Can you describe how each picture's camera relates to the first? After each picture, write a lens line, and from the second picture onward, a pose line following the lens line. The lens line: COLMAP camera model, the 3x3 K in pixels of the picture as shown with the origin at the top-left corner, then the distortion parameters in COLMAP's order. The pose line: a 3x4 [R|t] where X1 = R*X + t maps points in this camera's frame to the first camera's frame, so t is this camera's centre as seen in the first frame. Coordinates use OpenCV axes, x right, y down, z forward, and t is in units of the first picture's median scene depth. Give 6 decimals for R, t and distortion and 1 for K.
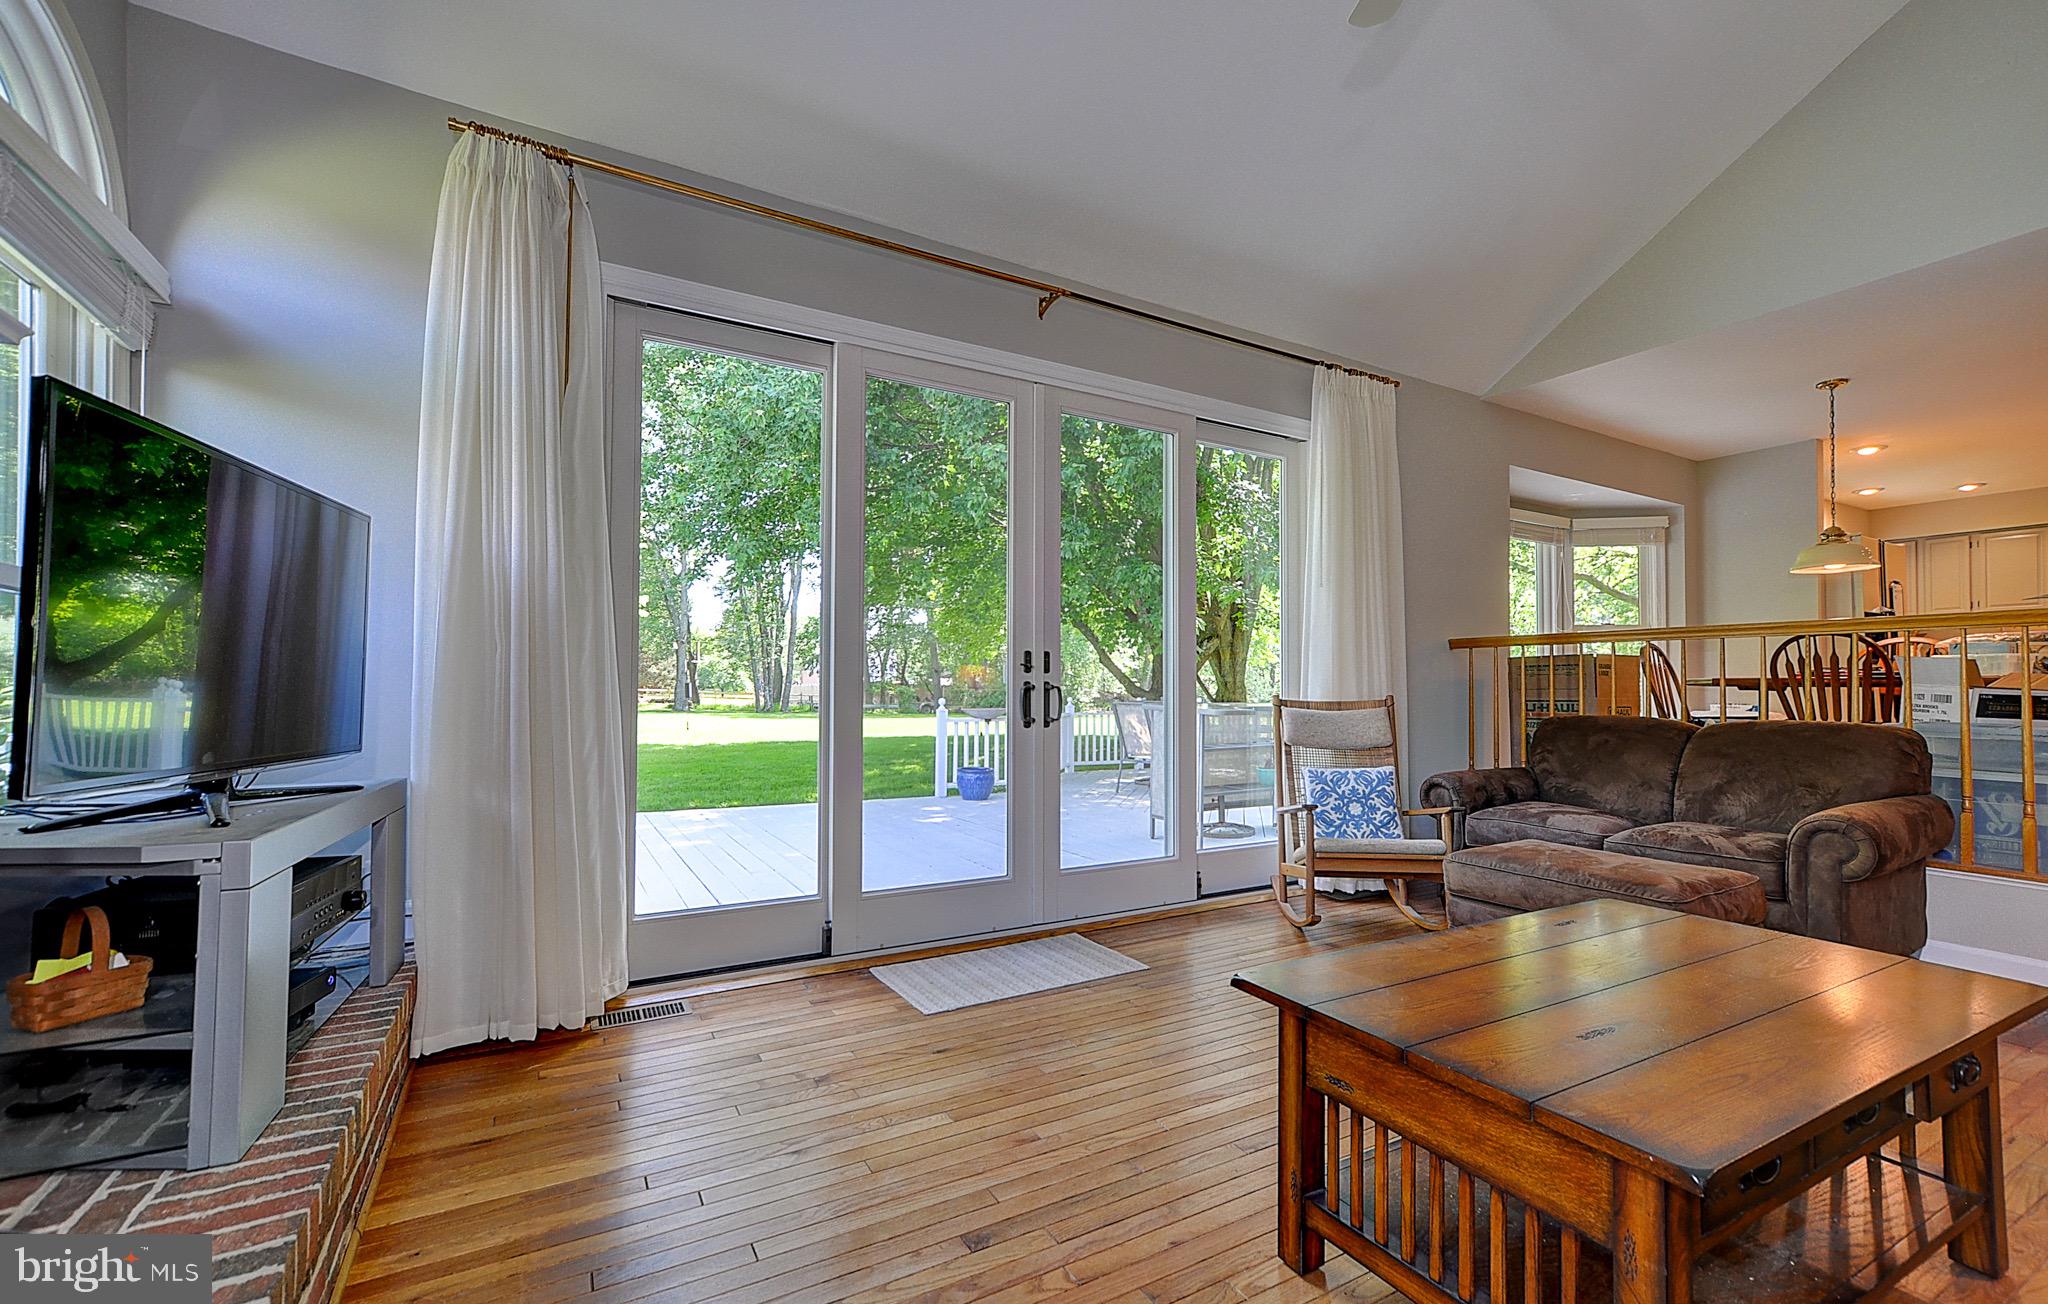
lens RADIAL K [[897.0, 0, 1029.3], [0, 897.0, 662.6], [0, 0, 1]] dist [0.002965, 0.000483]
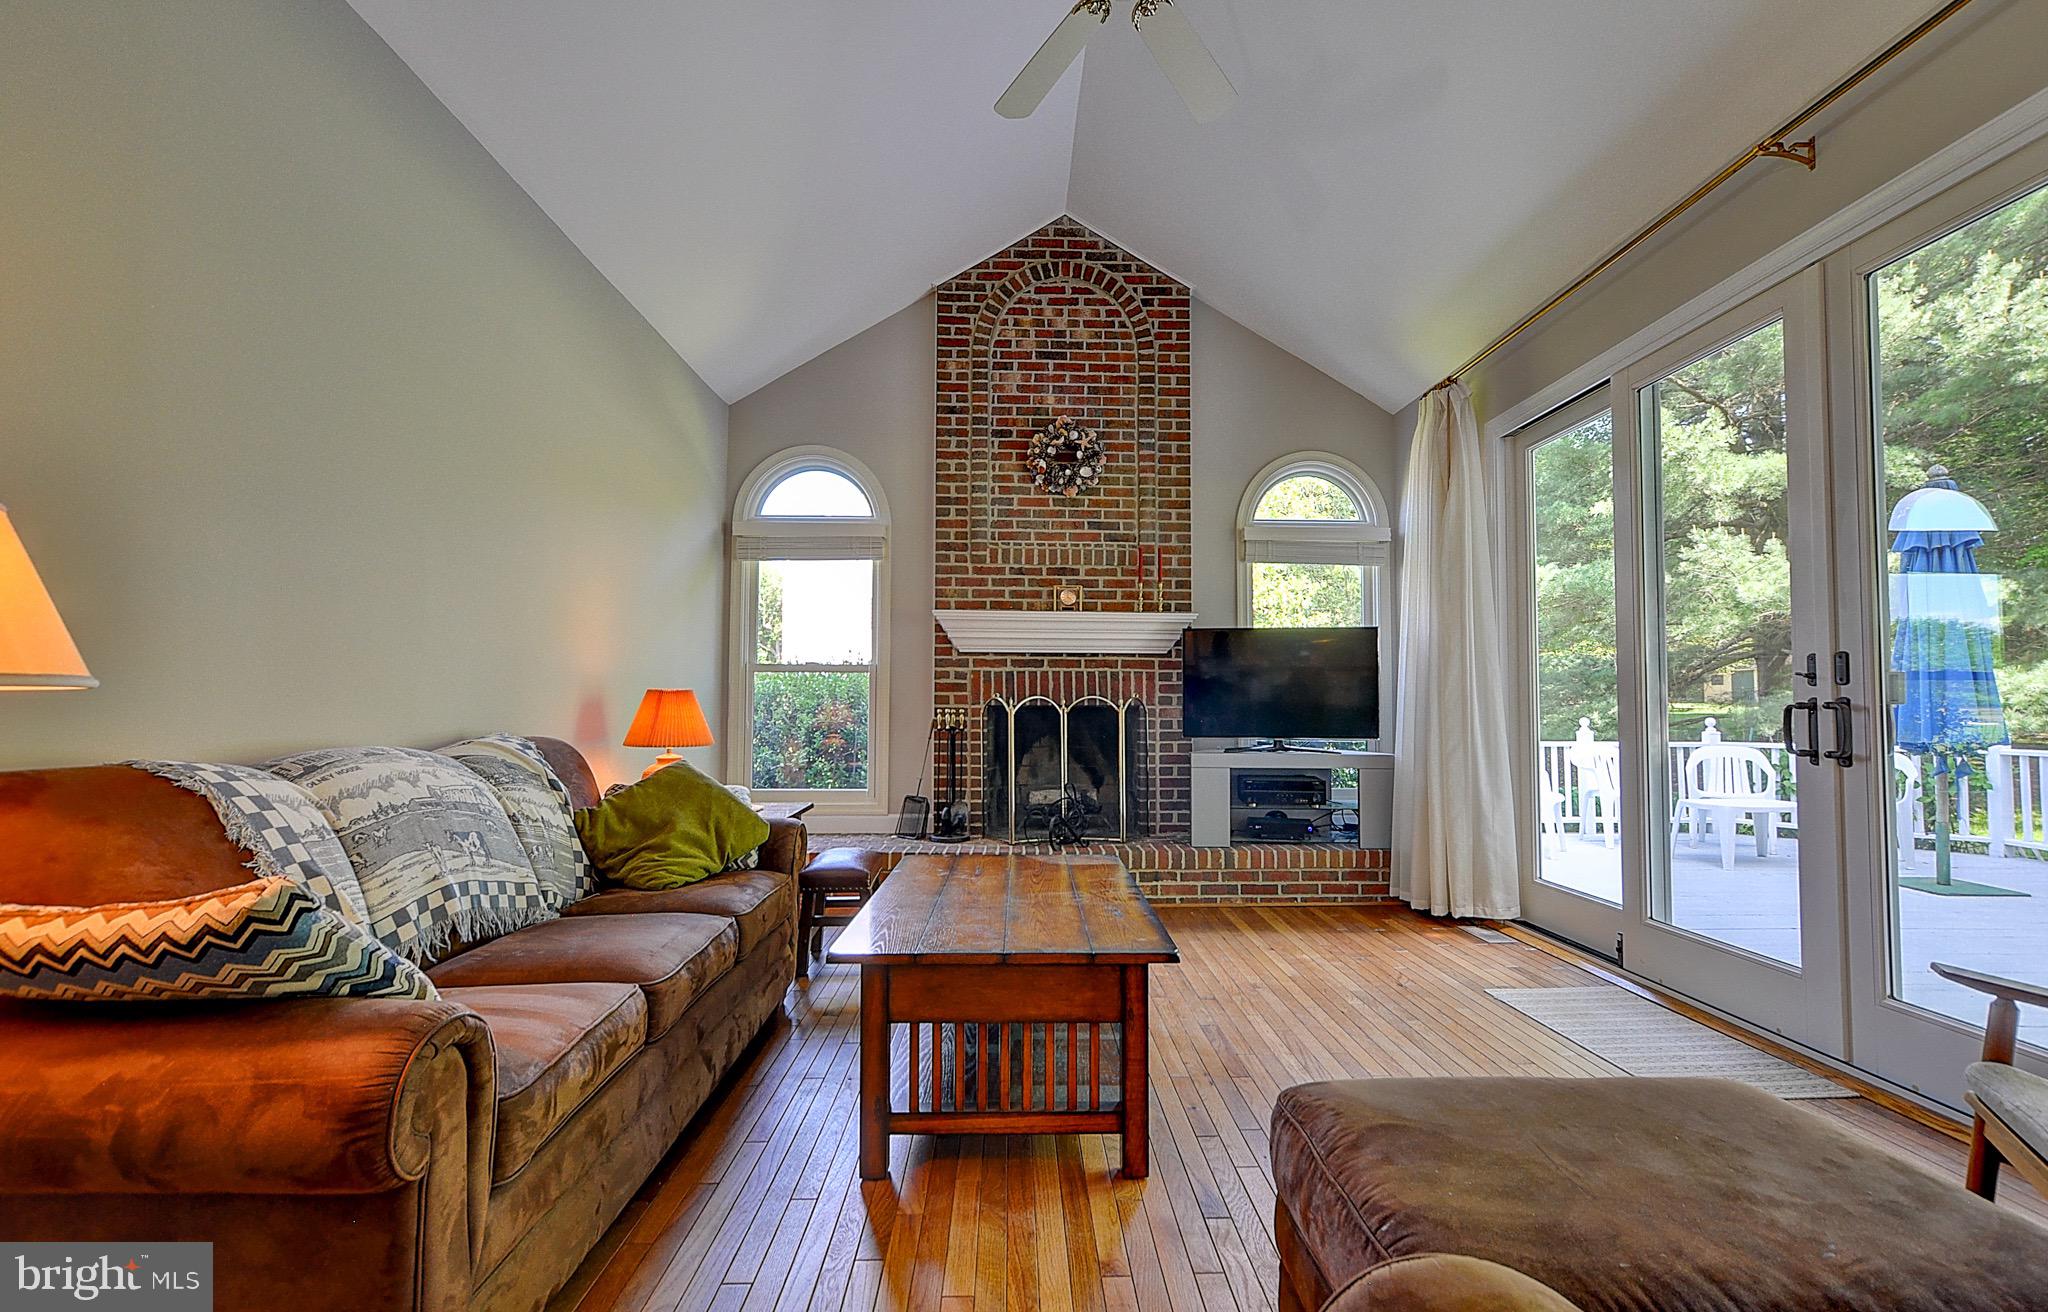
lens RADIAL K [[897.0, 0, 1020.3], [0, 897.0, 658.9], [0, 0, 1]] dist [0.002965, 0.000483]
pose [[-0.498792, -0.054327, -0.865018, 0.978776], [0.013646, 0.997418, -0.070511, 0.034518], [0.866614, -0.046974, -0.496762, 0.877986]]
